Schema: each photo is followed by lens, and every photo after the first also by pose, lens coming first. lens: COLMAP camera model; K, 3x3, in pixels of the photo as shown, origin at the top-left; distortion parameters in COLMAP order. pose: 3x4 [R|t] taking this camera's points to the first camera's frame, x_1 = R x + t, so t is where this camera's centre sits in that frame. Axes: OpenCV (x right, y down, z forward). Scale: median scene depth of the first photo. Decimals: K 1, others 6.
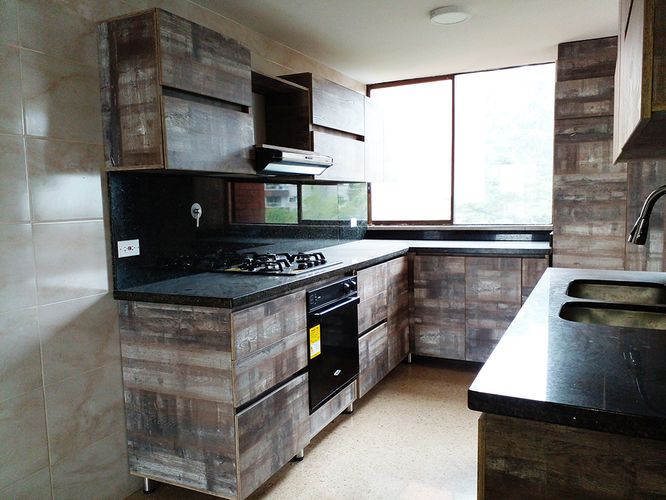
lens RADIAL K [[531.4, 0, 332.0], [0, 531.4, 251.0], [0, 0, 1]] dist [0.028341, -0.063205]
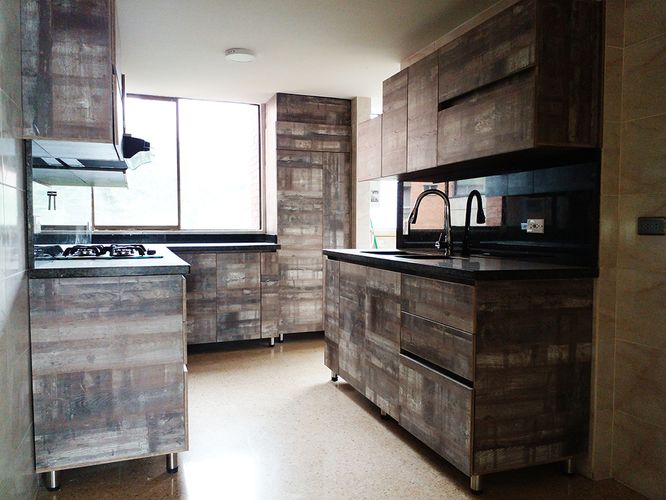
lens RADIAL K [[531.4, 0, 330.5], [0, 531.4, 251.3], [0, 0, 1]] dist [0.028341, -0.063205]
pose [[0.694128, -0.007407, 0.719814, -0.690772], [0.048699, 0.998139, -0.036690, 0.100253], [-0.718203, 0.060522, 0.693197, -0.009330]]
